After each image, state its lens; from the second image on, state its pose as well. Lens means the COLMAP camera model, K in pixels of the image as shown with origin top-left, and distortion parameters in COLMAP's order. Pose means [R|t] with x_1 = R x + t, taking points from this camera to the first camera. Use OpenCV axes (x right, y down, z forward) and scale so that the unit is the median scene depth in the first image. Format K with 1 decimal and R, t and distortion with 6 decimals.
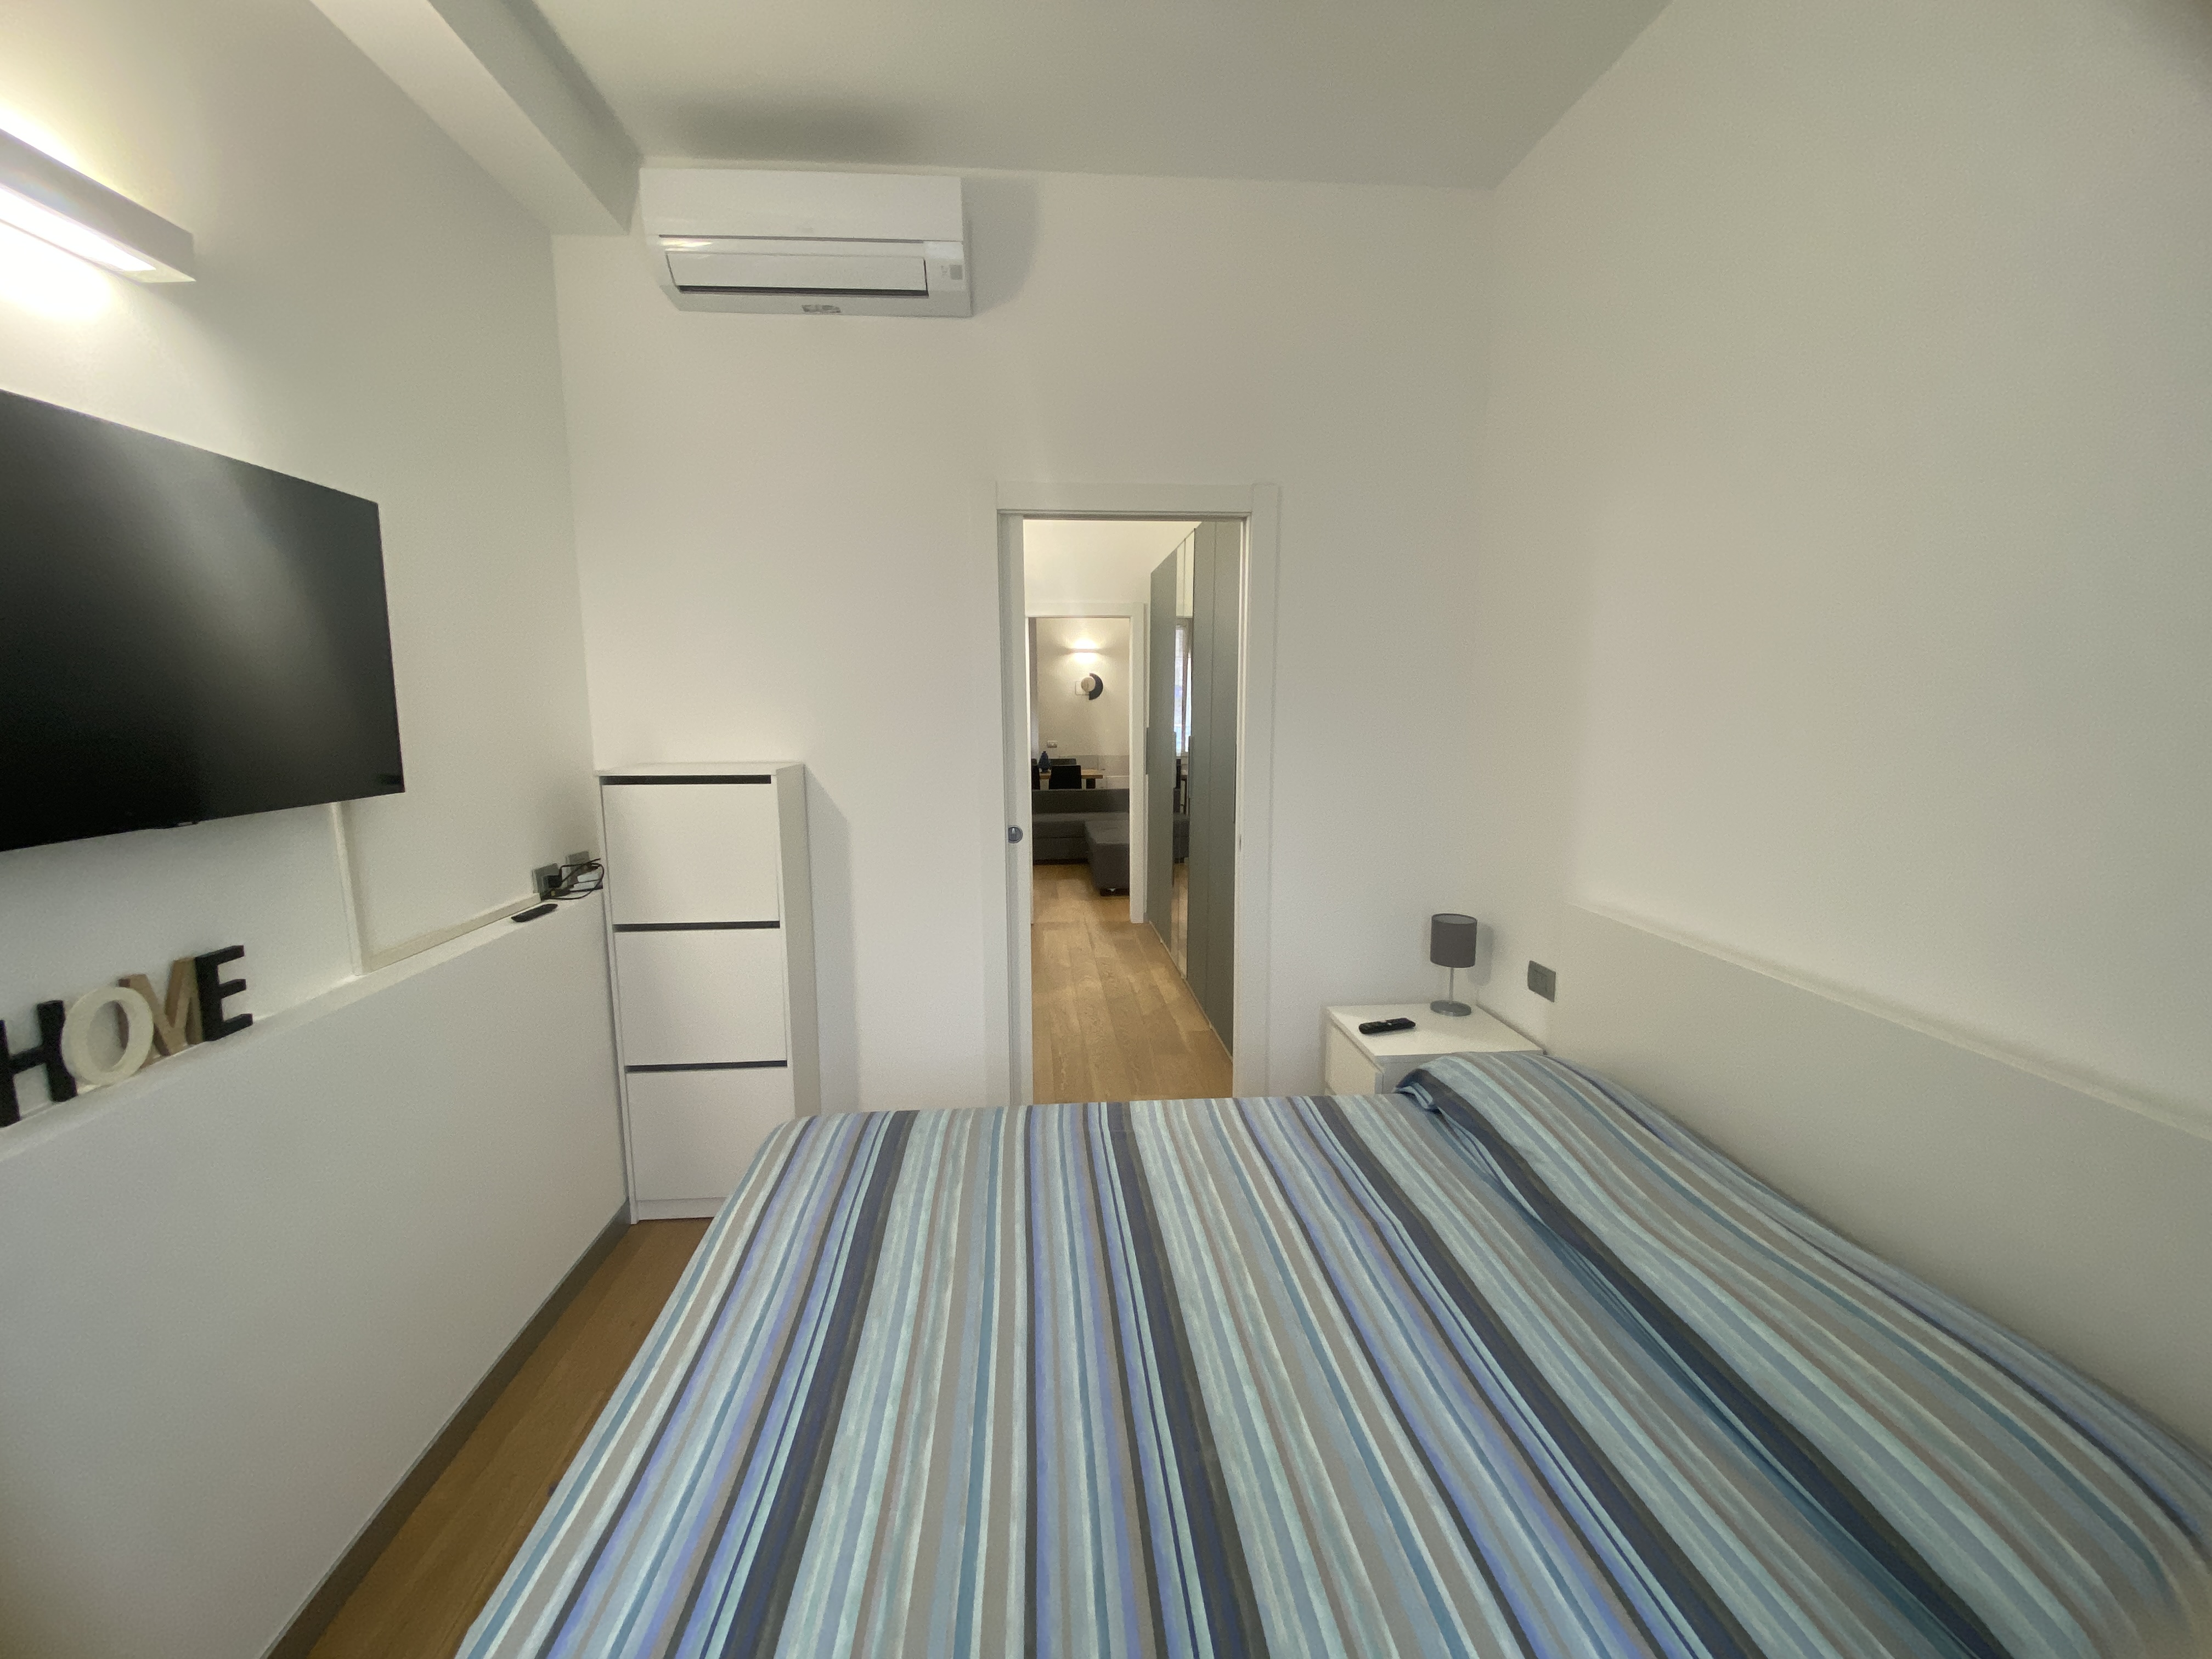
lens RADIAL K [[918.4, 0, 1106.0], [0, 918.4, 829.5], [0, 0, 1]] dist [0.048135, -0.036837]
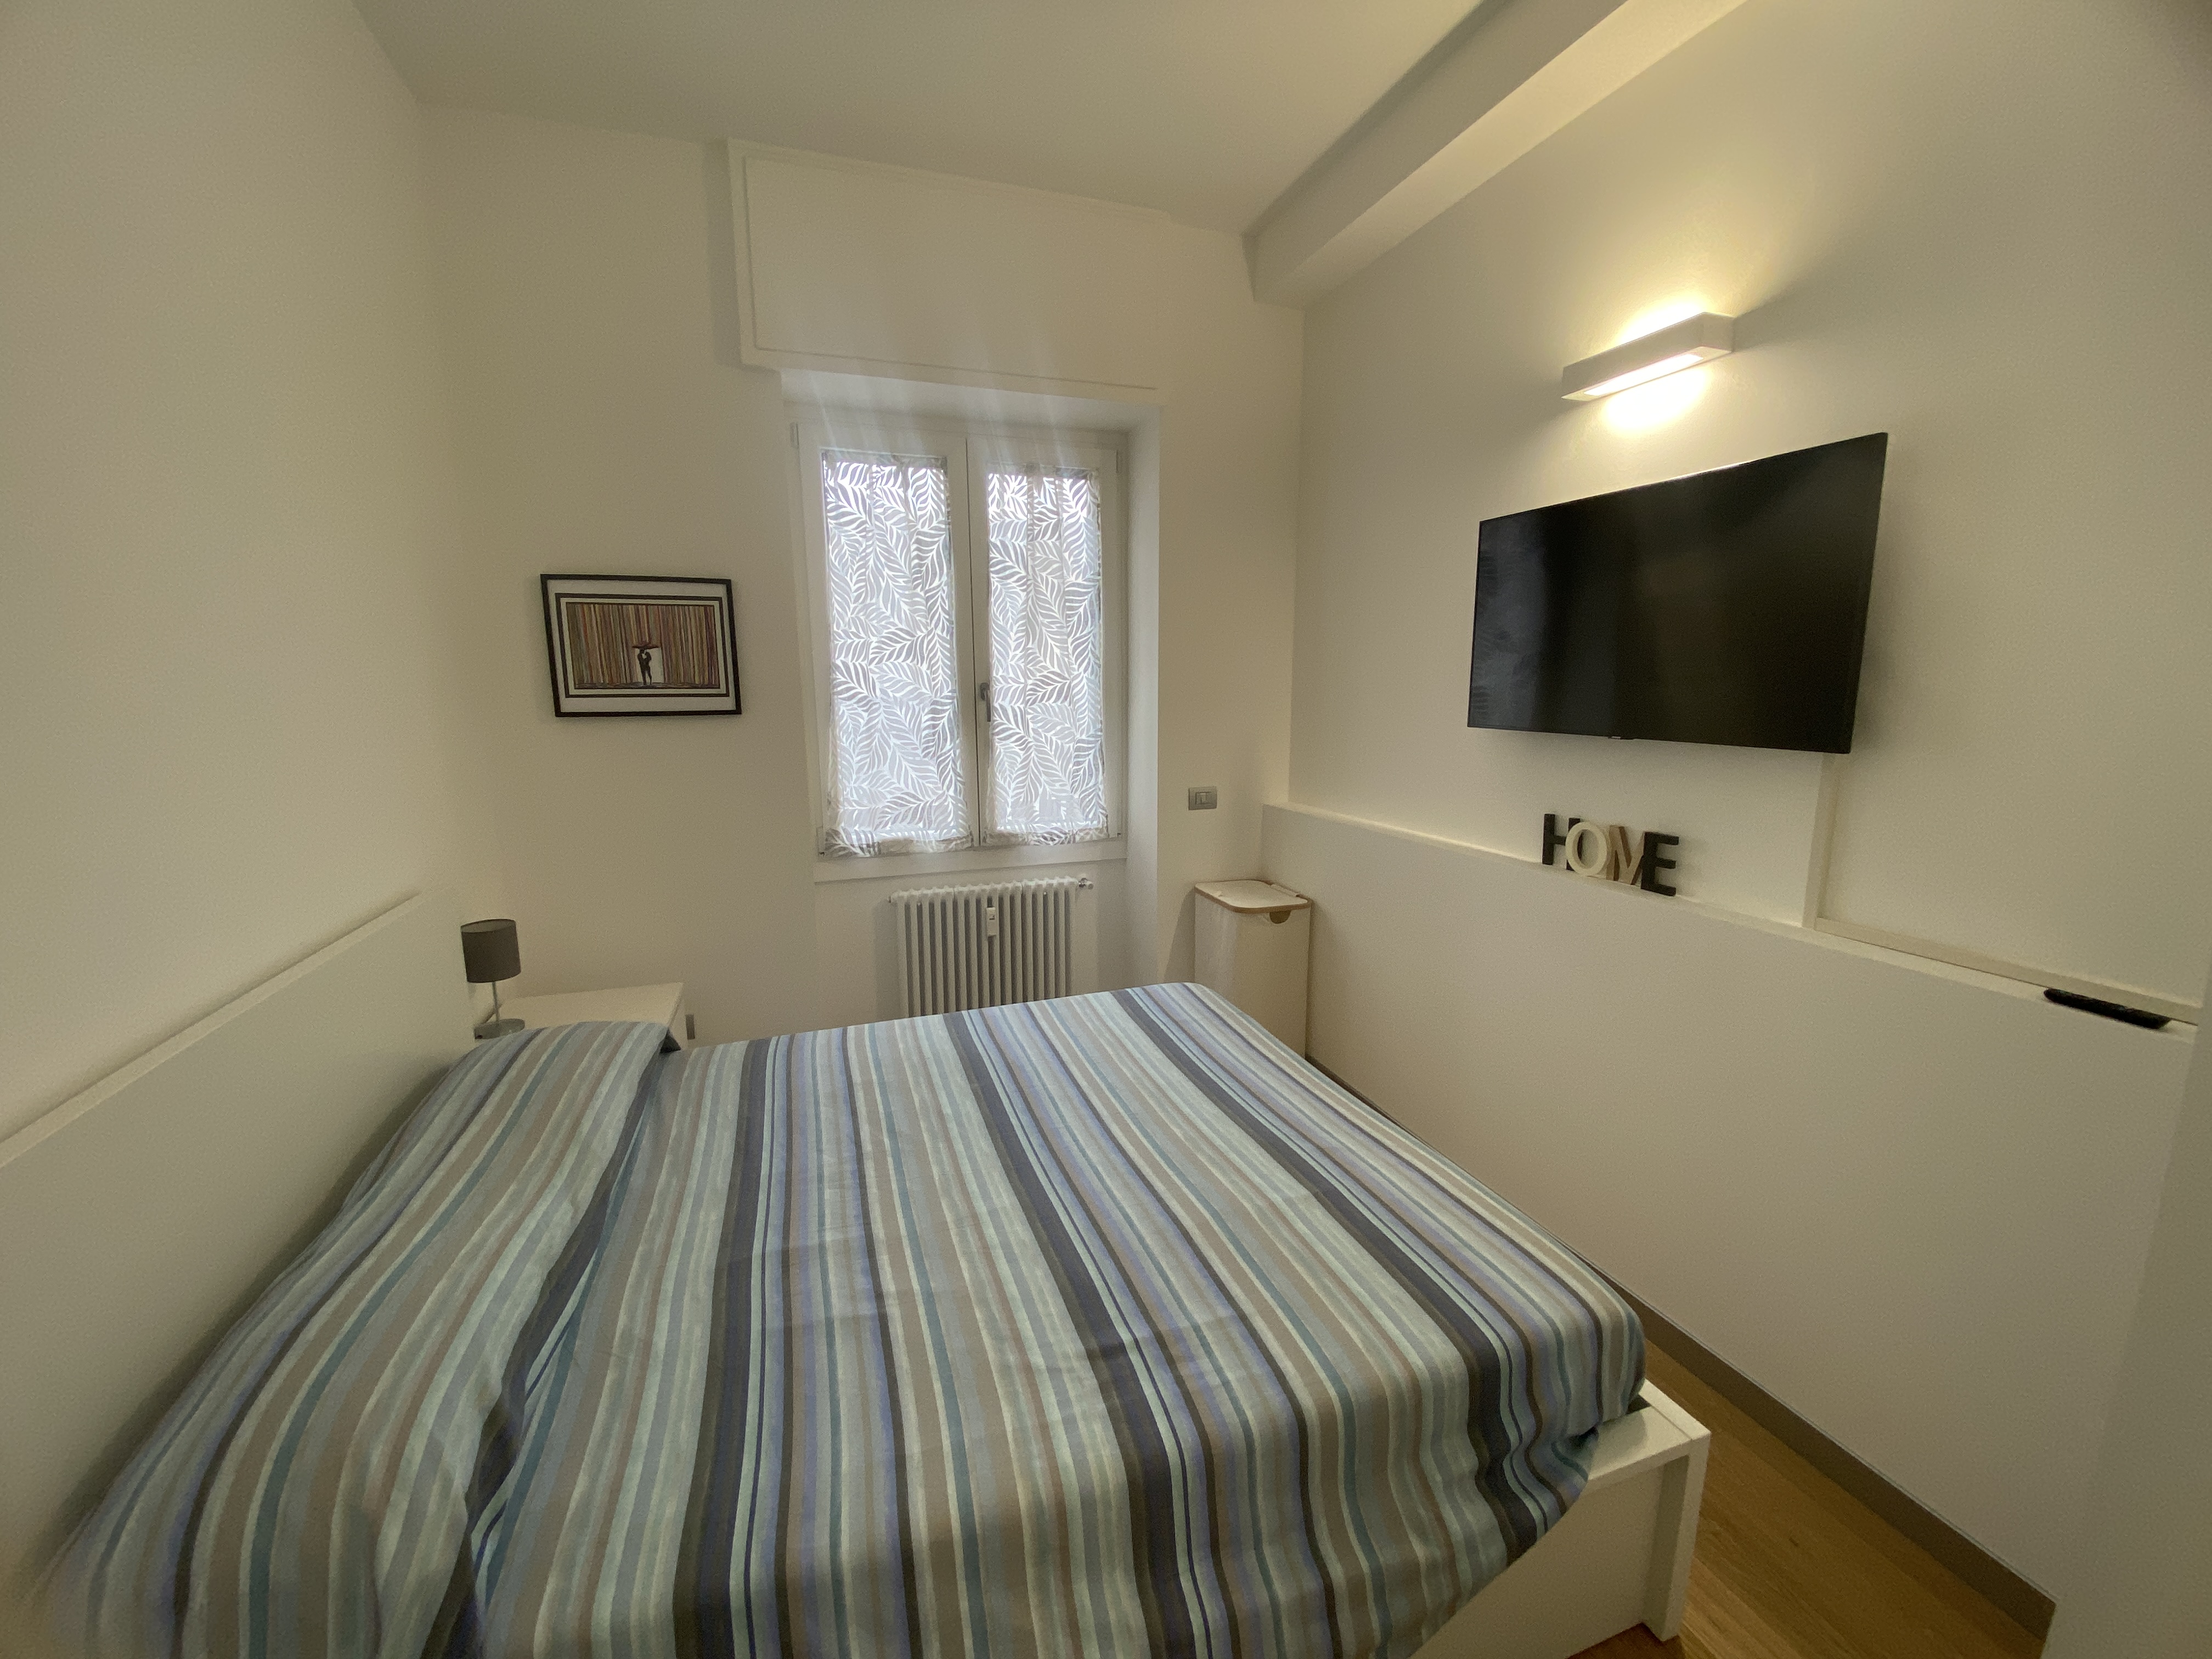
lens RADIAL K [[918.4, 0, 1106.0], [0, 918.4, 829.5], [0, 0, 1]] dist [0.048135, -0.036837]
pose [[-0.968078, 0.049160, -0.245779, 0.137382], [-0.027431, 0.953908, 0.298843, -0.170322], [0.249142, 0.296046, -0.922109, 1.283368]]
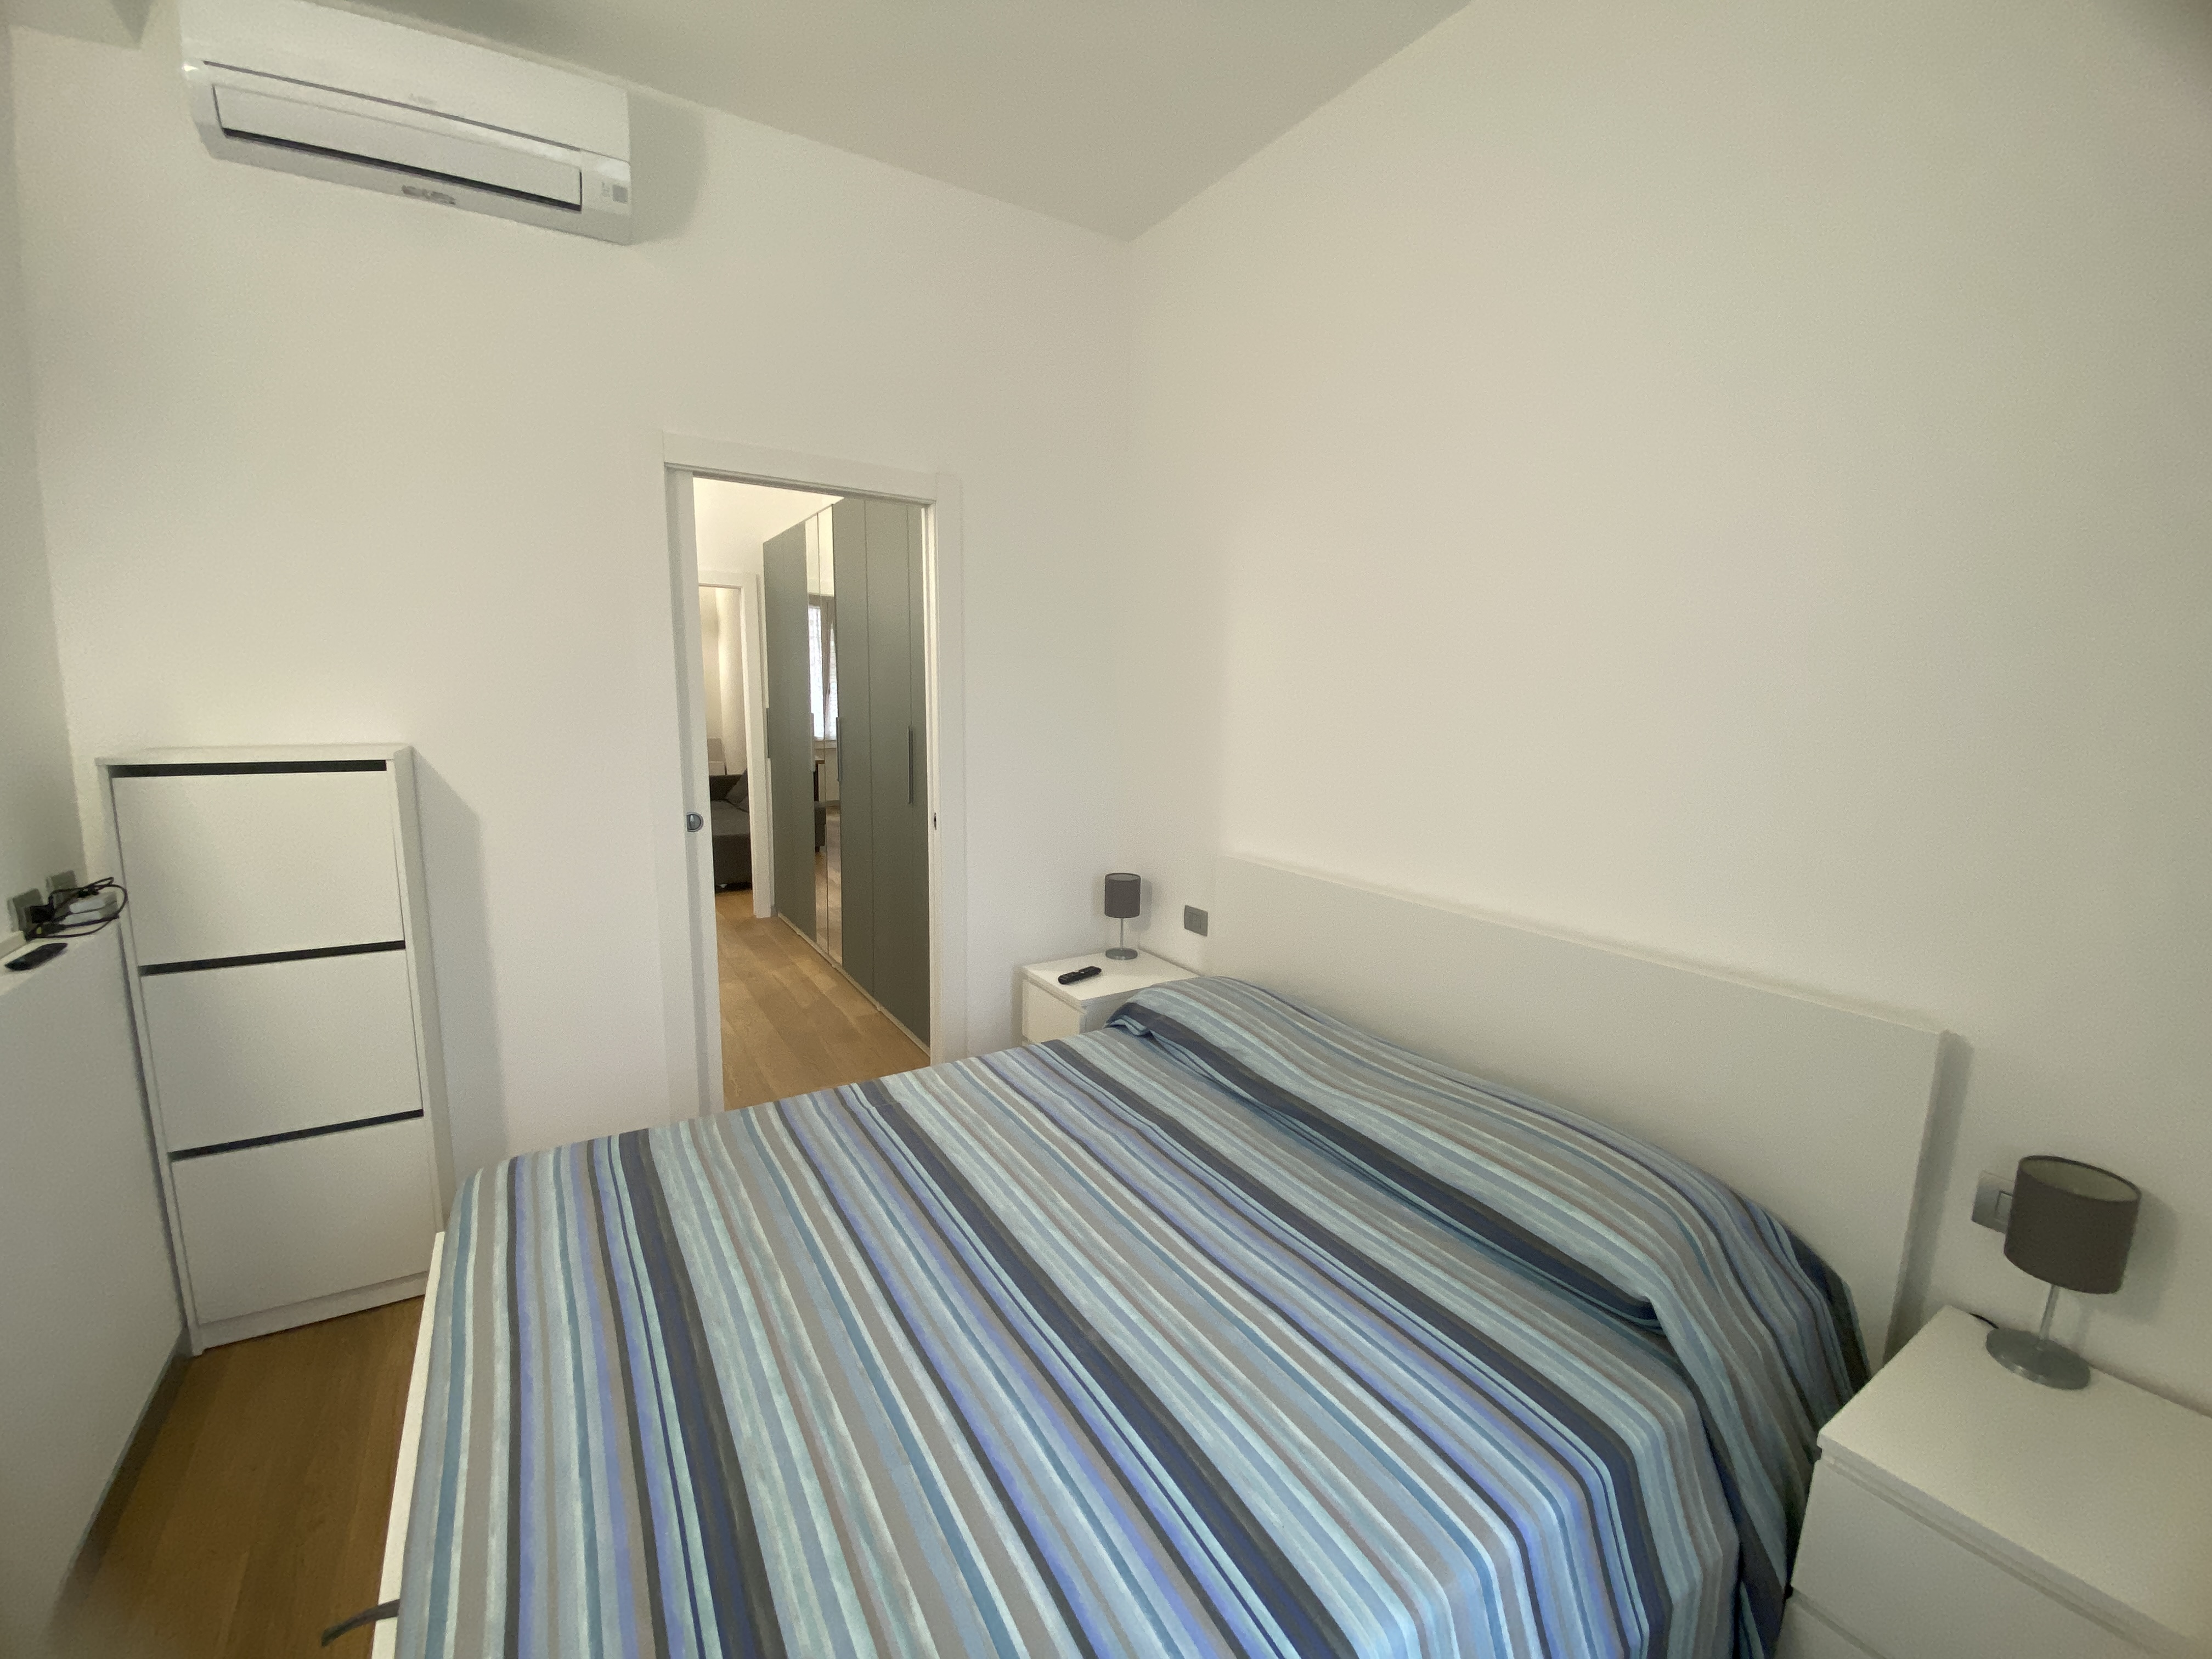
lens RADIAL K [[918.4, 0, 1106.0], [0, 918.4, 829.5], [0, 0, 1]] dist [0.048135, -0.036837]
pose [[0.886566, -0.051326, 0.459746, -0.187266], [0.045732, 0.998682, 0.023305, 0.011819], [-0.460336, 0.000364, 0.887744, -0.010478]]
